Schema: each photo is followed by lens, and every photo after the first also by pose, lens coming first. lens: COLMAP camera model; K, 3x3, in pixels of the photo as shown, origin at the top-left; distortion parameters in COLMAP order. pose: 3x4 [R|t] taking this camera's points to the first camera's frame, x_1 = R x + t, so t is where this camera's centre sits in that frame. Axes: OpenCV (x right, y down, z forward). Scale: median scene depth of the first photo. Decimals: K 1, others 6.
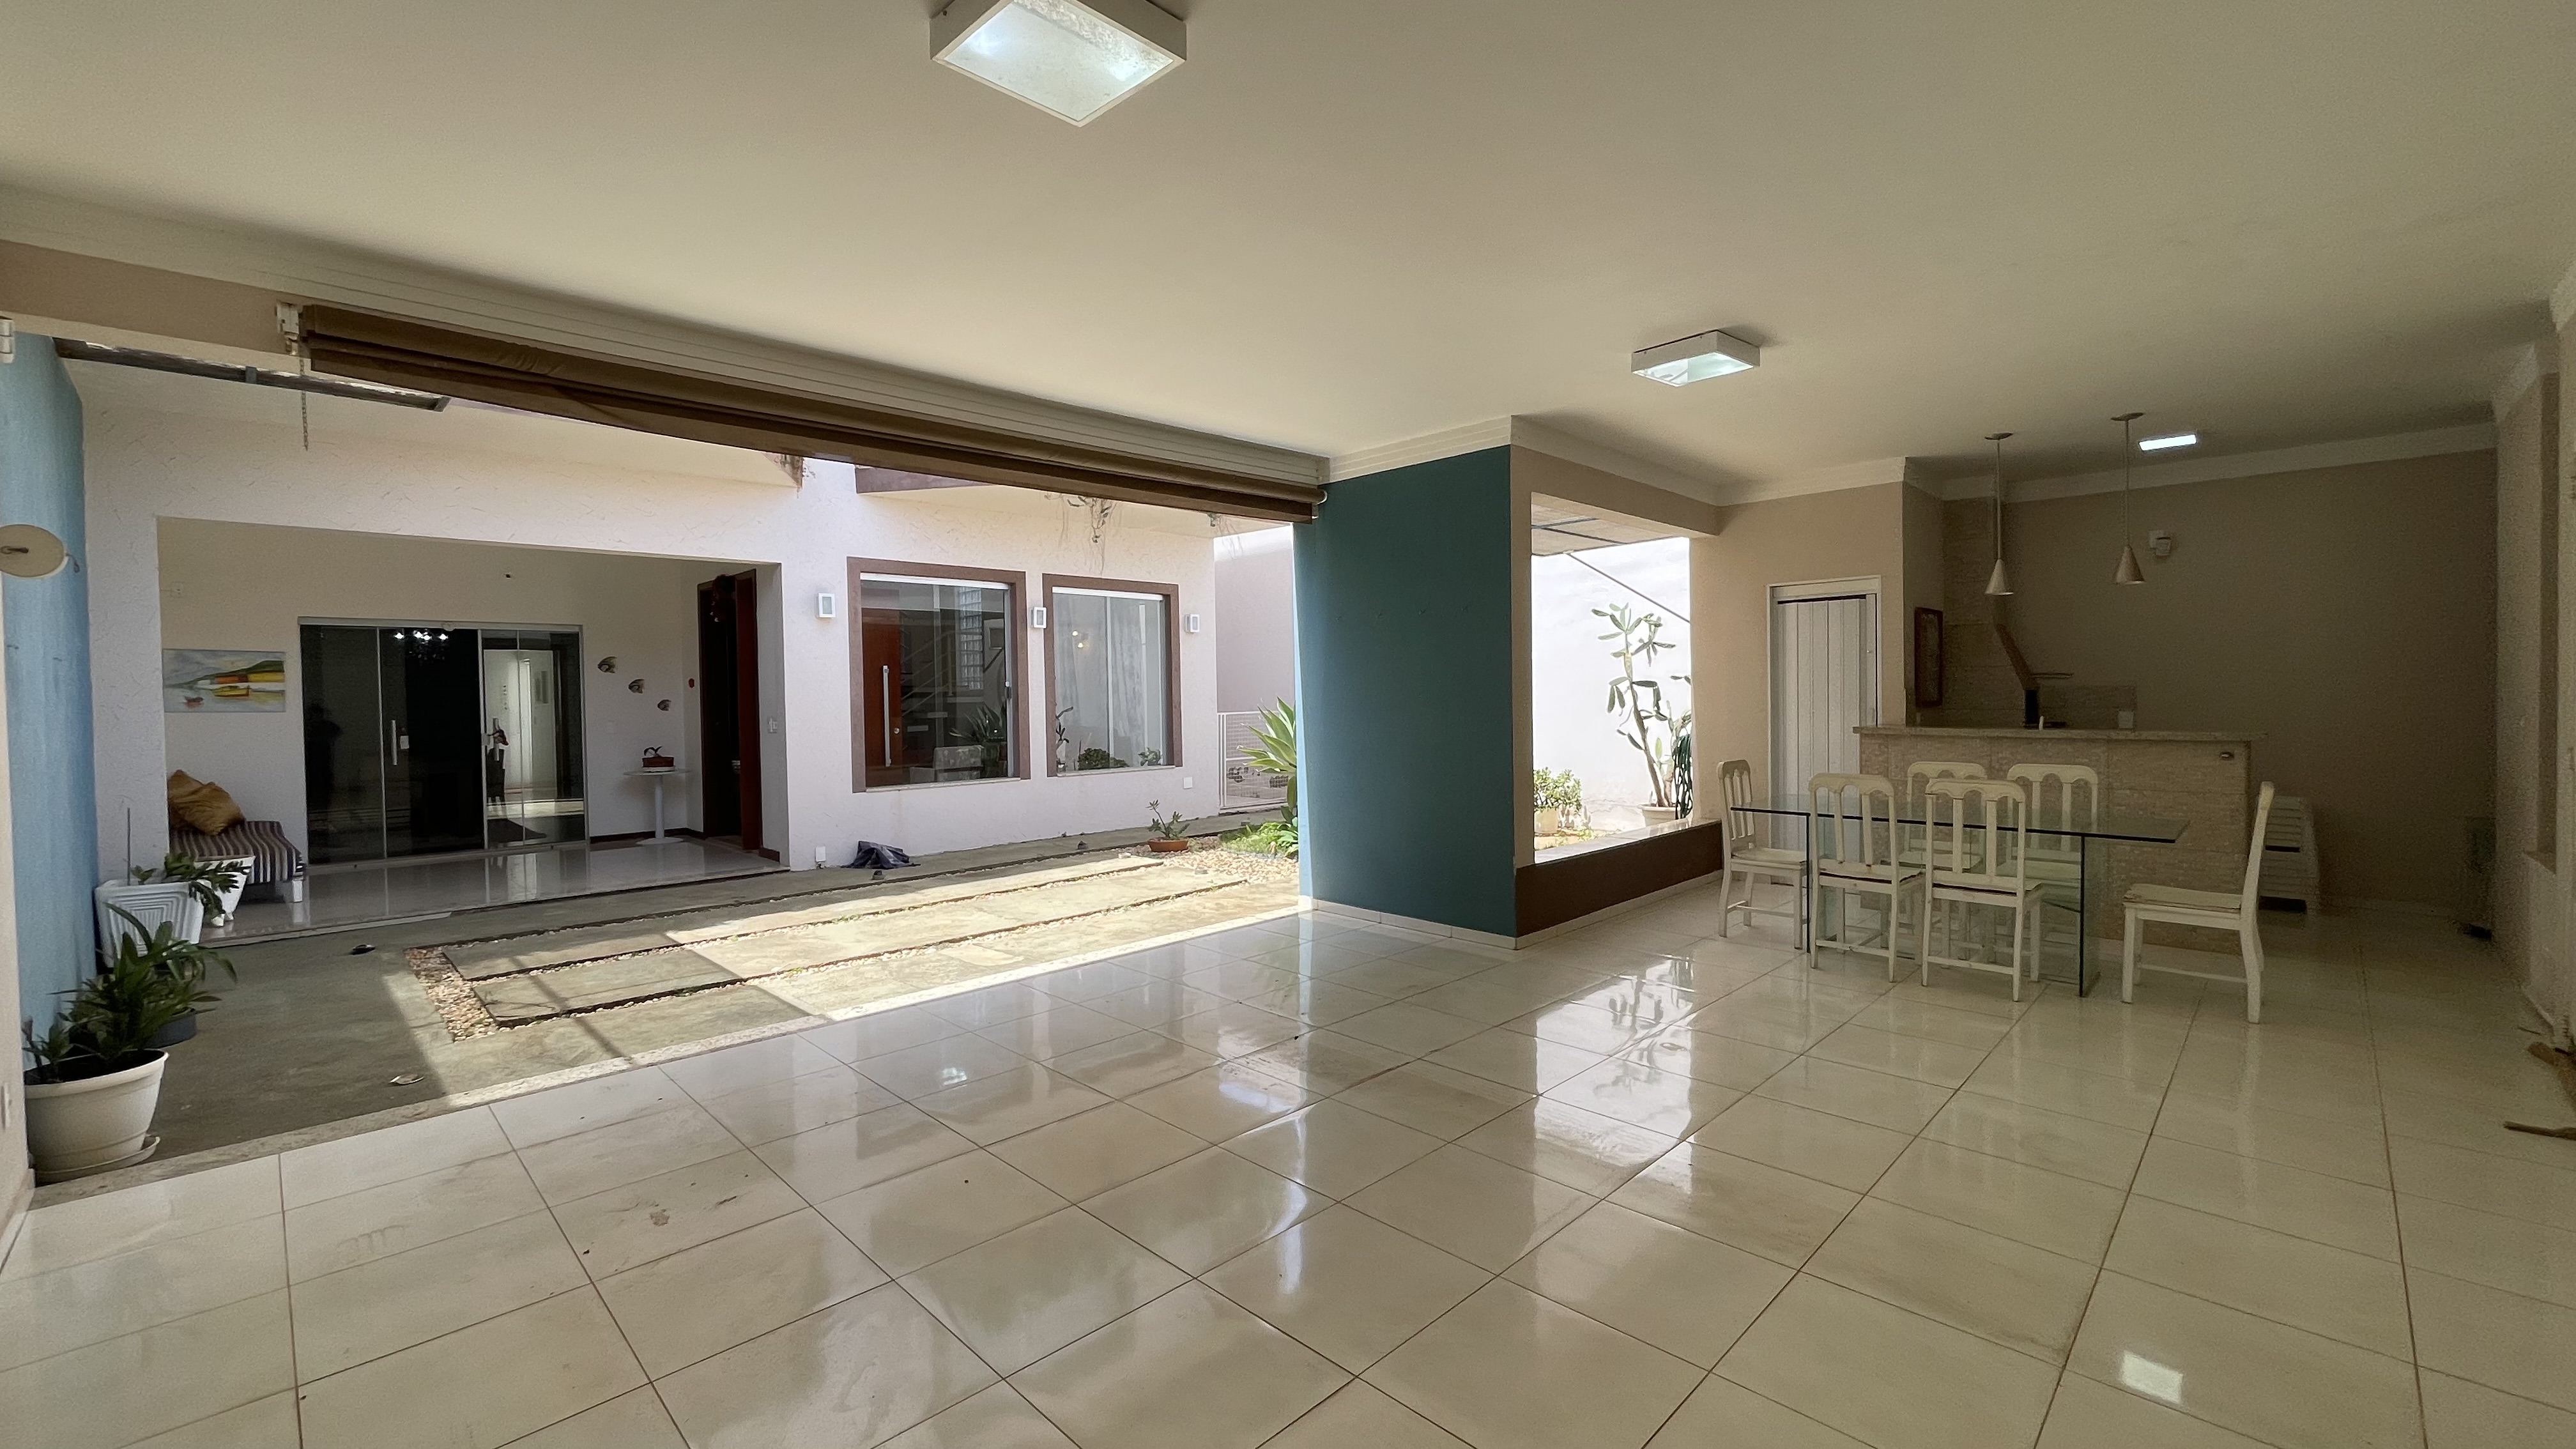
lens RADIAL K [[1039.5, 0, 1296.5], [0, 1039.5, 717.9], [0, 0, 1]] dist [-0.008813, -0.000102]
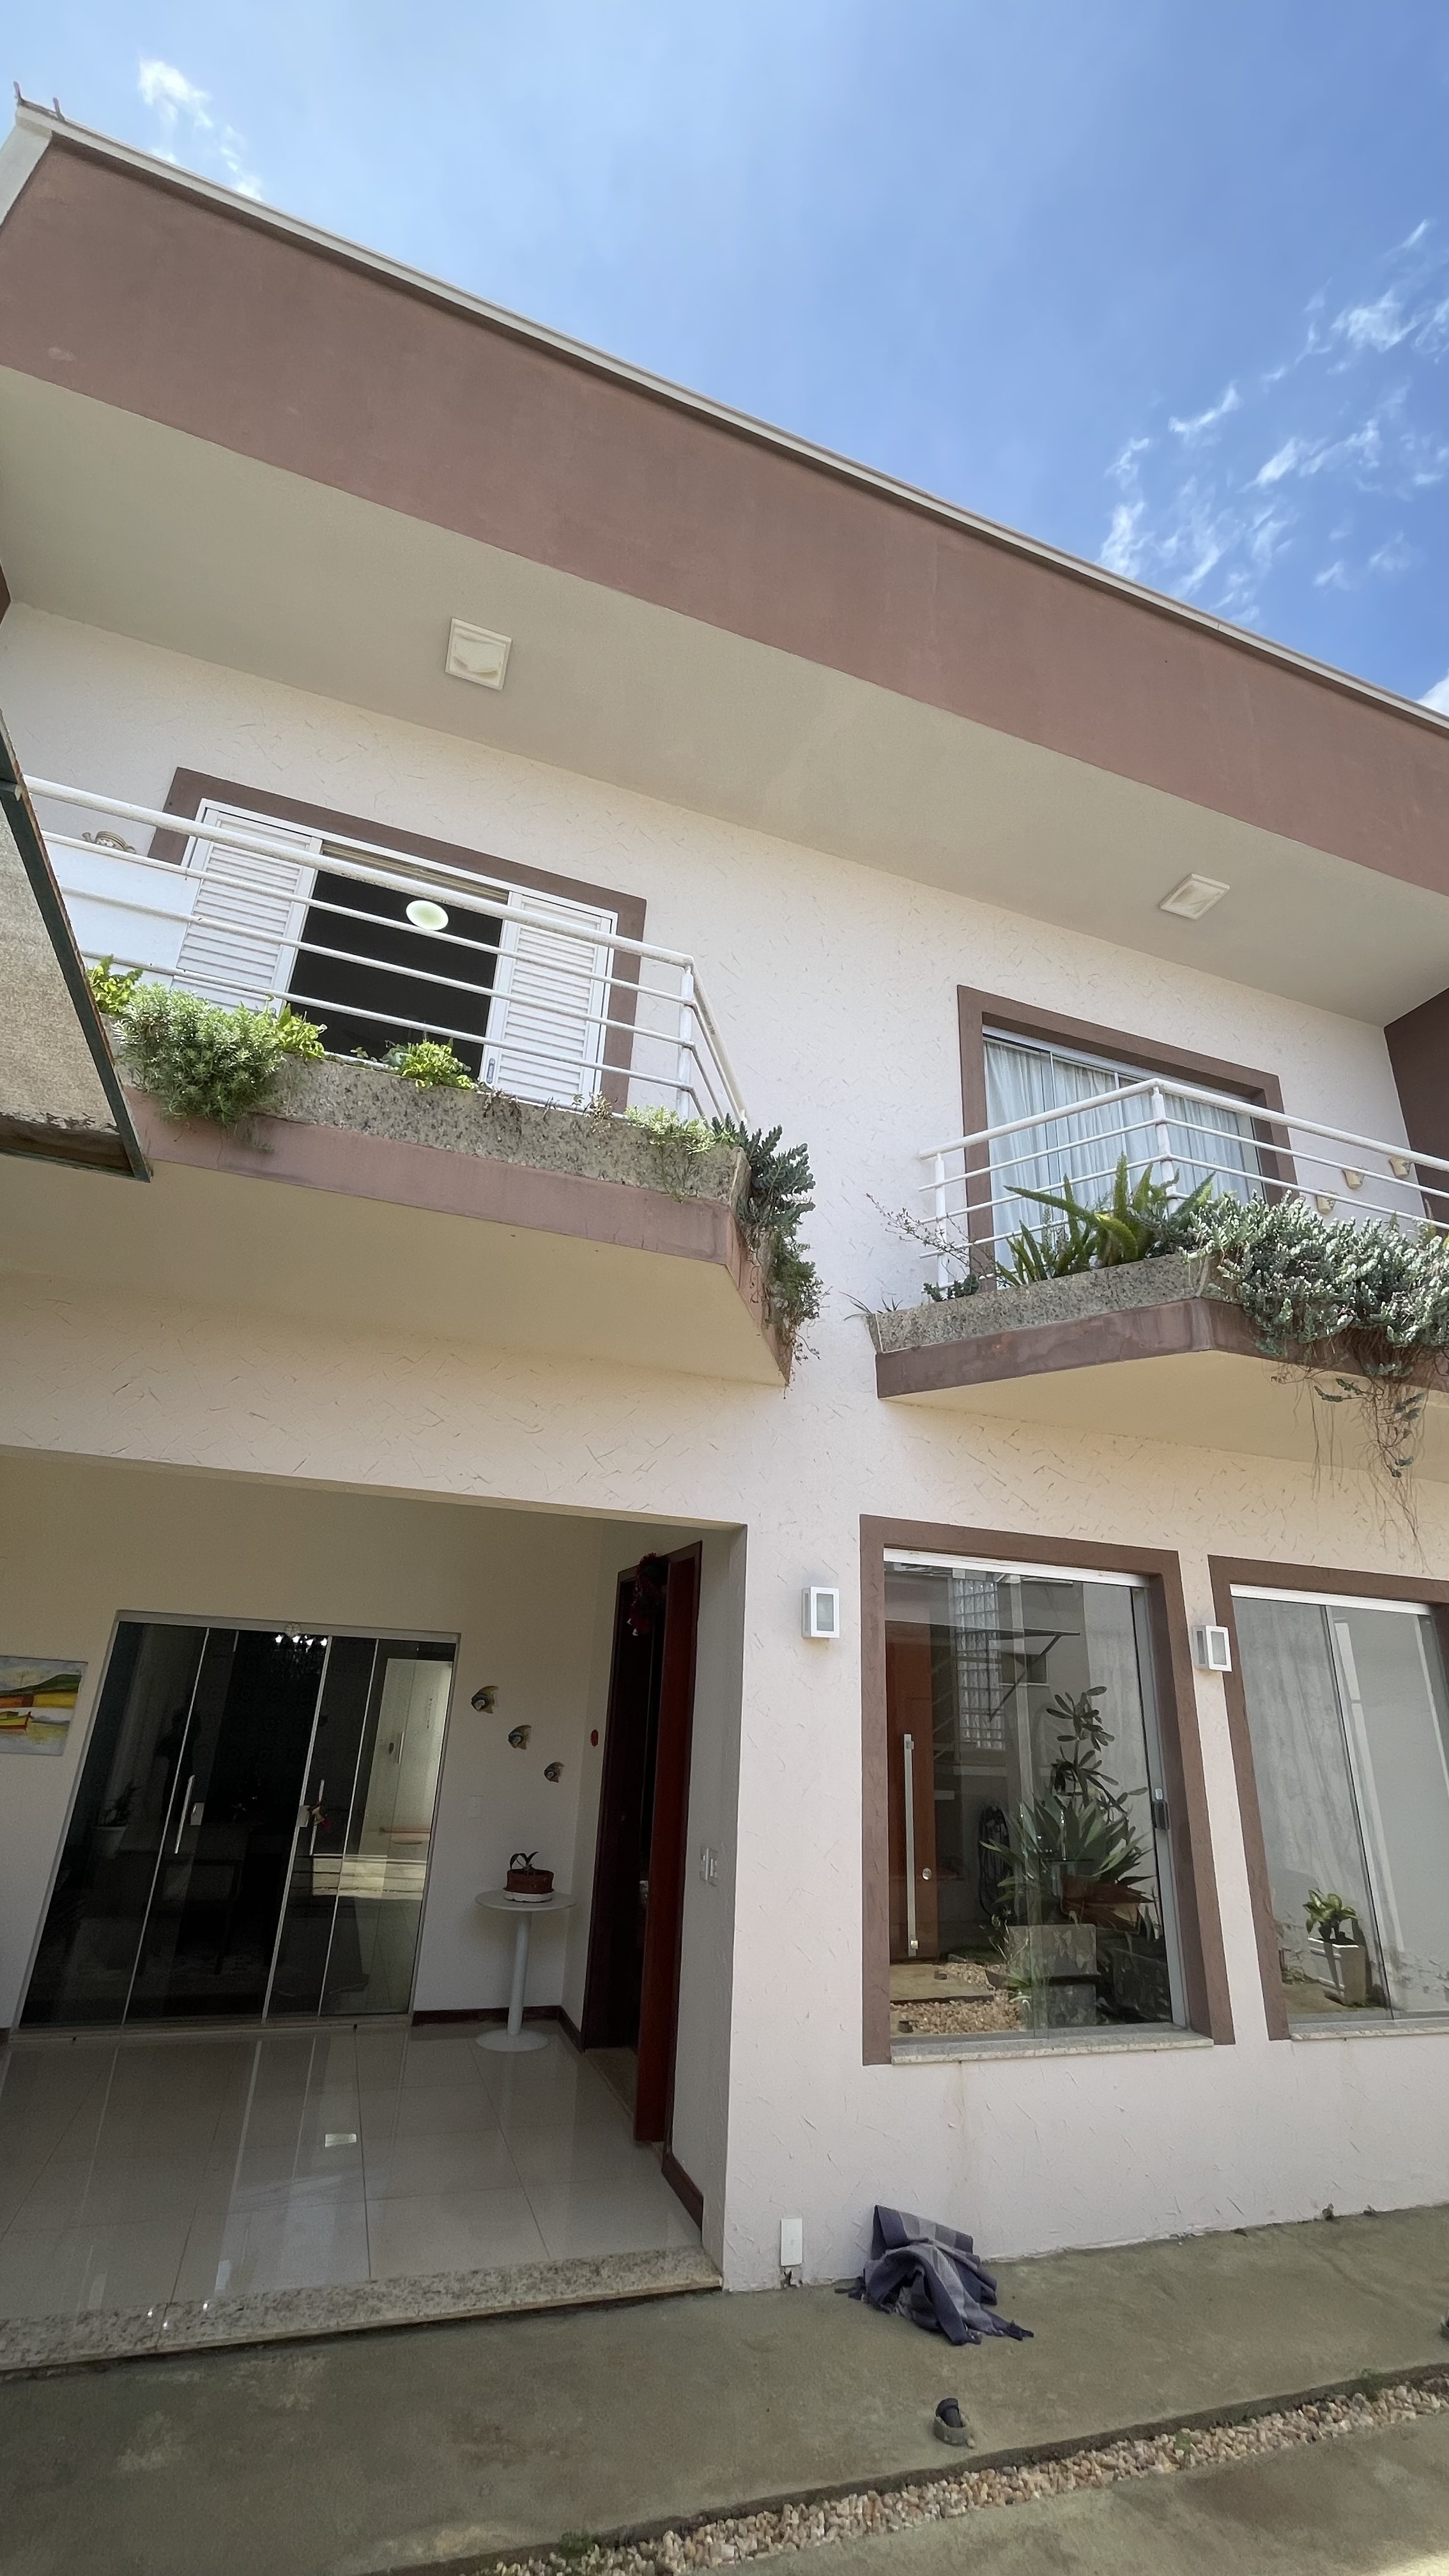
lens RADIAL K [[1039.5, 0, 716.3], [0, 1039.5, 1285.1], [0, 0, 1]] dist [-0.008813, -0.000102]
pose [[0.896733, -0.111992, -0.428168, -0.264181], [-0.071055, 0.918471, -0.389052, -0.054416], [0.436831, 0.379299, 0.815666, 0.503465]]
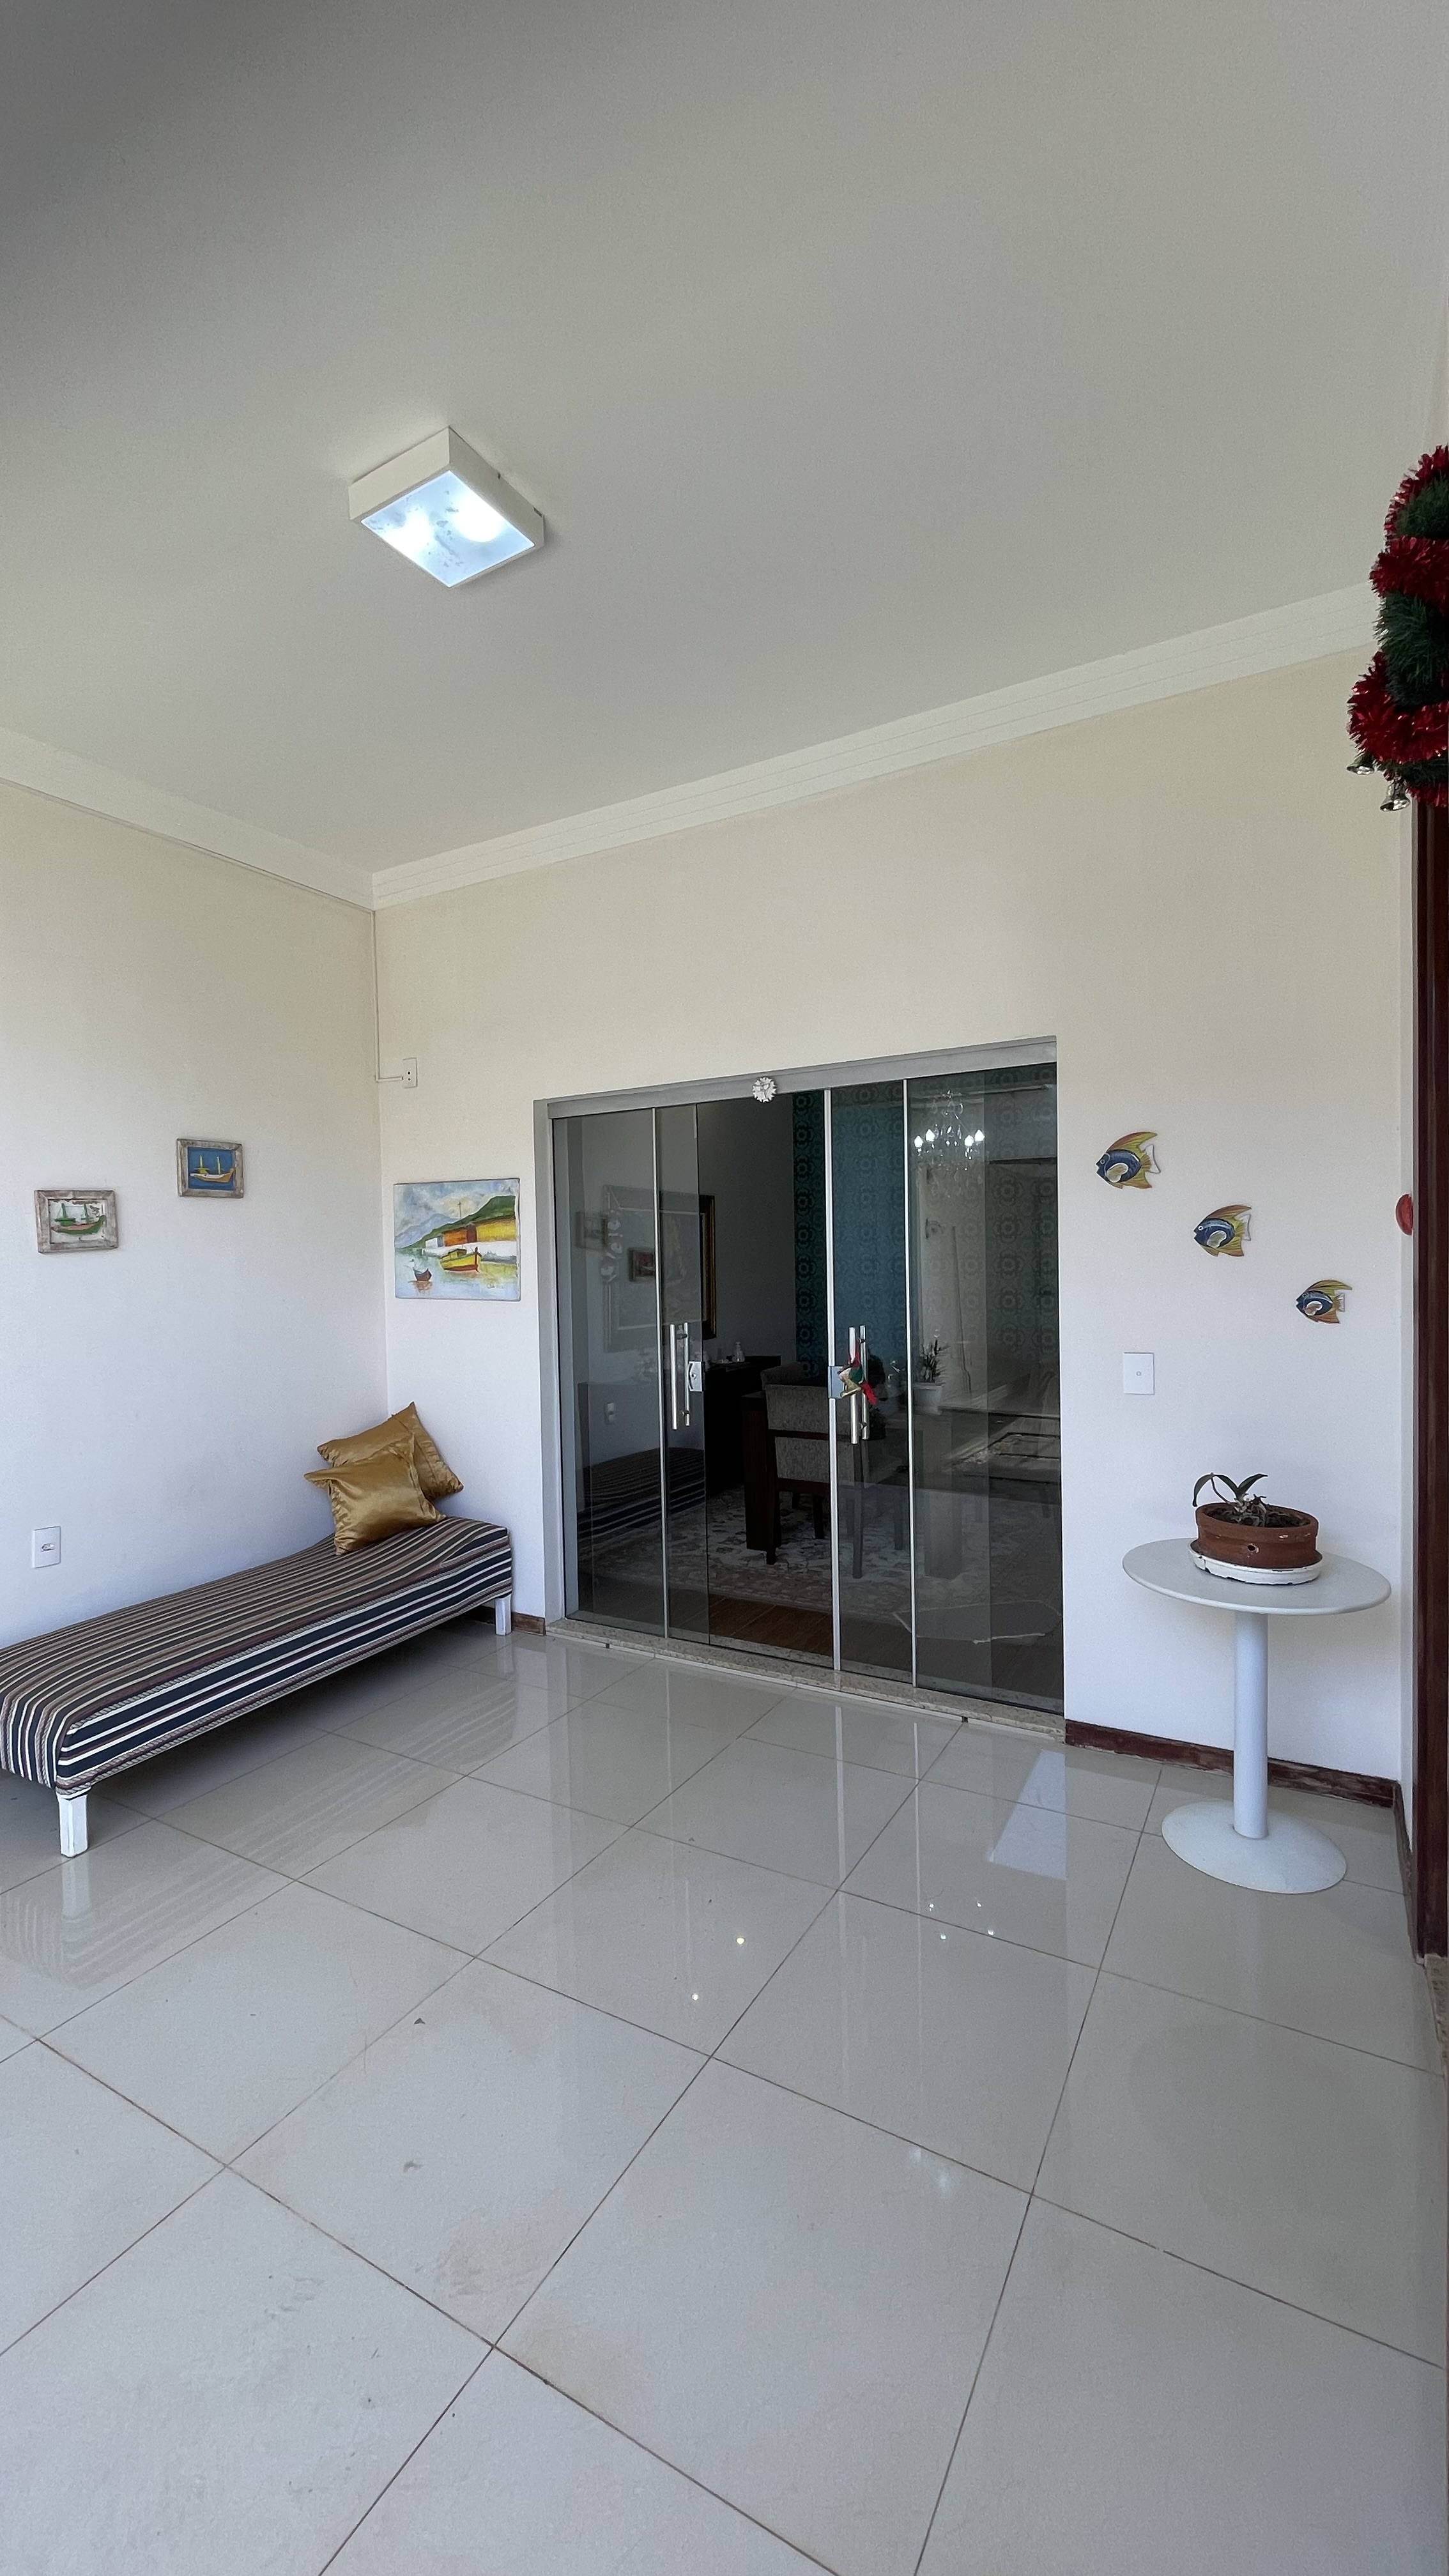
lens RADIAL K [[1039.5, 0, 711.3], [0, 1039.5, 1297.2], [0, 0, 1]] dist [-0.008813, -0.000102]
pose [[0.242863, 0.038662, -0.969290, -0.470768], [-0.008384, 0.999252, 0.037756, -0.026057], [0.970024, -0.001044, 0.243006, 0.942648]]
